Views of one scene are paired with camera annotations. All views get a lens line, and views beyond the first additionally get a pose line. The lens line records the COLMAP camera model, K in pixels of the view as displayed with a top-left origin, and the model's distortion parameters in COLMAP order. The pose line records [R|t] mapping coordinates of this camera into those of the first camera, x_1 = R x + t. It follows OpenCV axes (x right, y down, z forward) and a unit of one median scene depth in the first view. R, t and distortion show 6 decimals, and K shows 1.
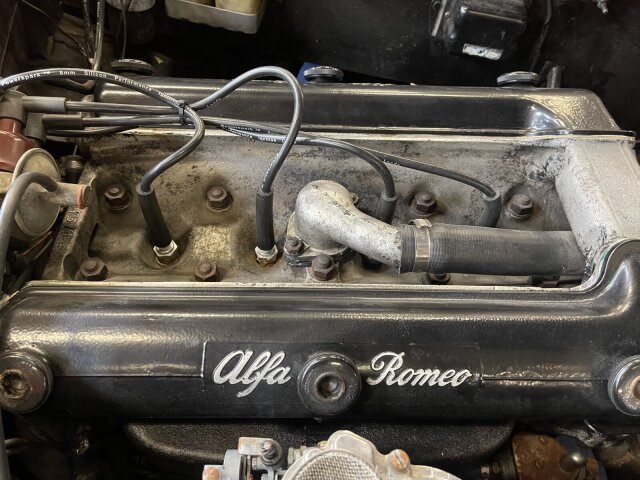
lens RADIAL K [[491.7, 0, 320.0], [0, 491.7, 240.0], [0, 0, 1]] dist [-0.005354, -0.003107]
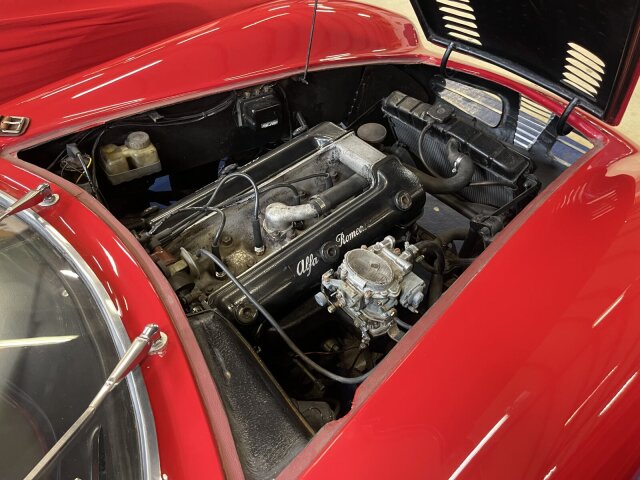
lens RADIAL K [[492.0, 0, 320.0], [0, 492.0, 240.0], [0, 0, 1]] dist [0.000253, -0.000190]
pose [[0.744987, -0.532083, 0.402344, -0.830116], [0.560481, 0.826339, 0.055002, 0.023395], [-0.361739, 0.184531, 0.913835, -1.188806]]
